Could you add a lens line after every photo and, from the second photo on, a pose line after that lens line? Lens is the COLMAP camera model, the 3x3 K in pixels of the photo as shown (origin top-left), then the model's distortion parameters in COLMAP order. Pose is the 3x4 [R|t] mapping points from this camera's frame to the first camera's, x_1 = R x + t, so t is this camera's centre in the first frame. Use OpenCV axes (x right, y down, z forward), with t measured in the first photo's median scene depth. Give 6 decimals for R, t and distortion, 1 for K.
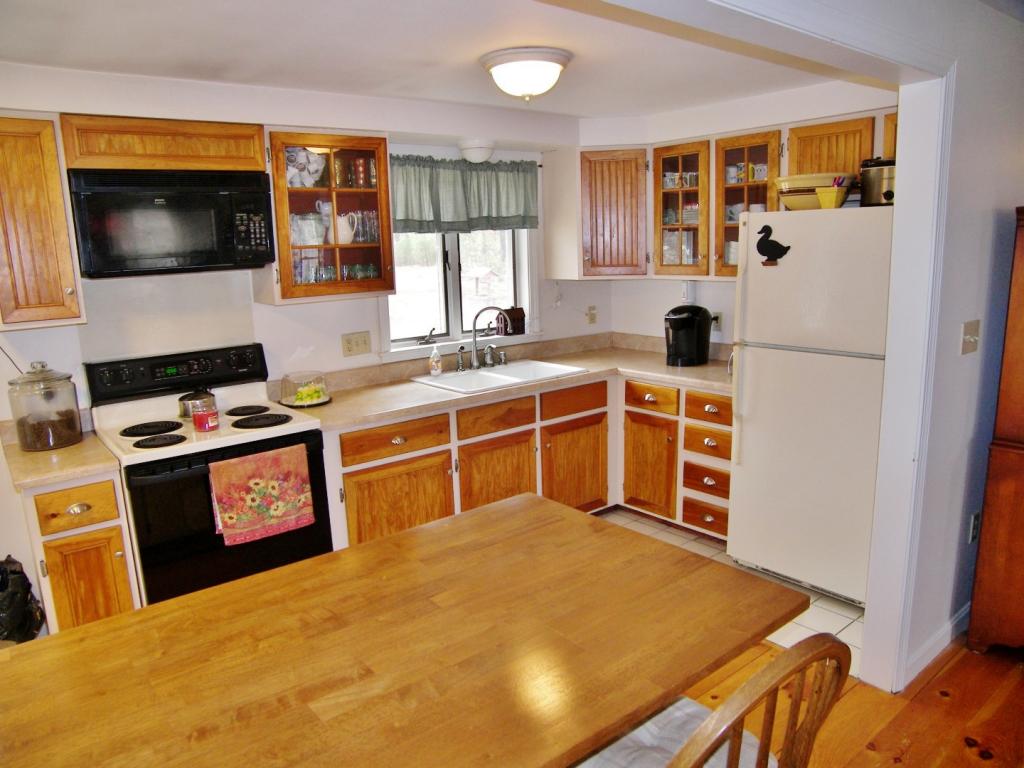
lens RADIAL K [[729.6, 0, 512.0], [0, 729.6, 384.0], [0, 0, 1]] dist [-0.088912, 0.001811]
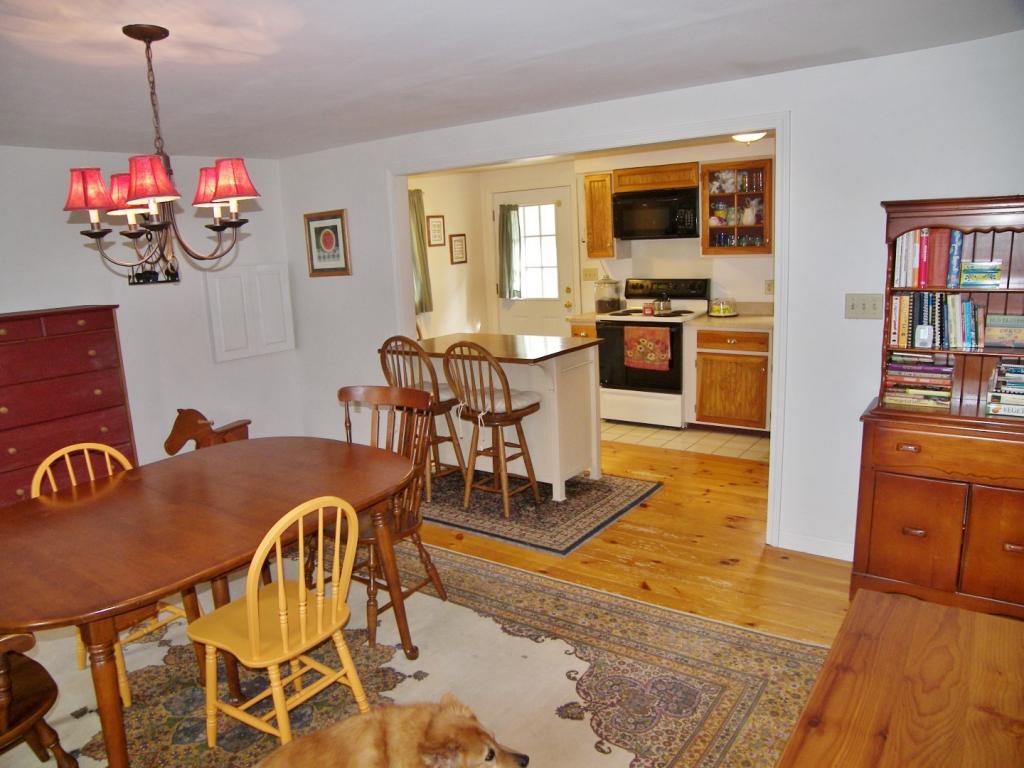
lens RADIAL K [[729.6, 0, 512.0], [0, 729.6, 384.0], [0, 0, 1]] dist [-0.088912, 0.001811]
pose [[0.266306, 0.211283, -0.940447, 1.477520], [-0.143641, 0.973485, 0.178030, -0.059784], [0.953126, 0.087676, 0.289594, 0.029996]]
